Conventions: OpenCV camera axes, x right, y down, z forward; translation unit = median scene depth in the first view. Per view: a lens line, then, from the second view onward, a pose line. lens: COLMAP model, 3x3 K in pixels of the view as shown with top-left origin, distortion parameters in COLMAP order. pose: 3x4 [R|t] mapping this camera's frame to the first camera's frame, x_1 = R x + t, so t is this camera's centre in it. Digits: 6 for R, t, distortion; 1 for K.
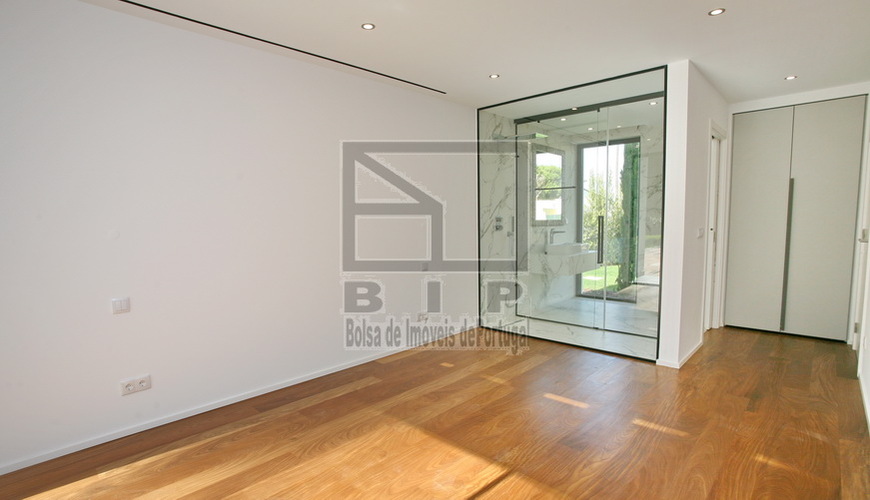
lens RADIAL K [[432.8, 0, 435.0], [0, 432.8, 250.0], [0, 0, 1]] dist [-0.001580, -0.000207]
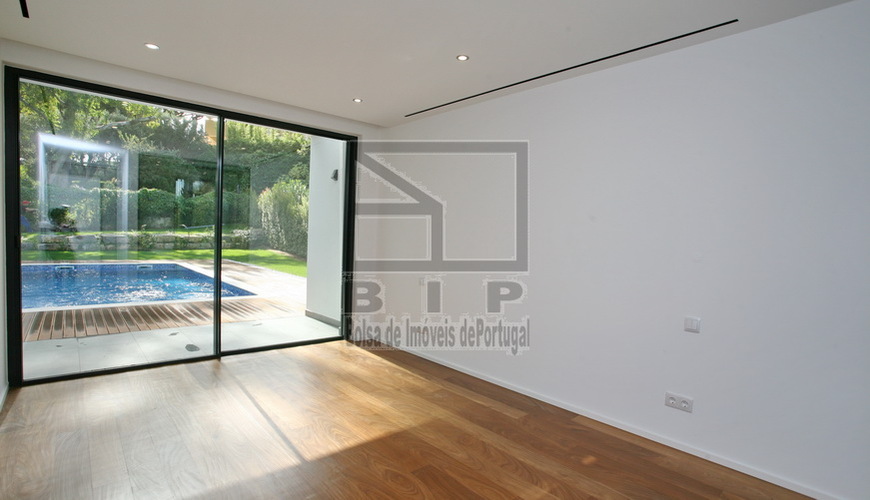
lens RADIAL K [[432.8, 0, 435.0], [0, 432.8, 250.0], [0, 0, 1]] dist [-0.001580, -0.000207]
pose [[-0.120392, 0.015189, -0.992610, 0.798681], [-0.106442, 0.993921, 0.028120, -0.048167], [0.987004, 0.109041, -0.118043, 0.941213]]
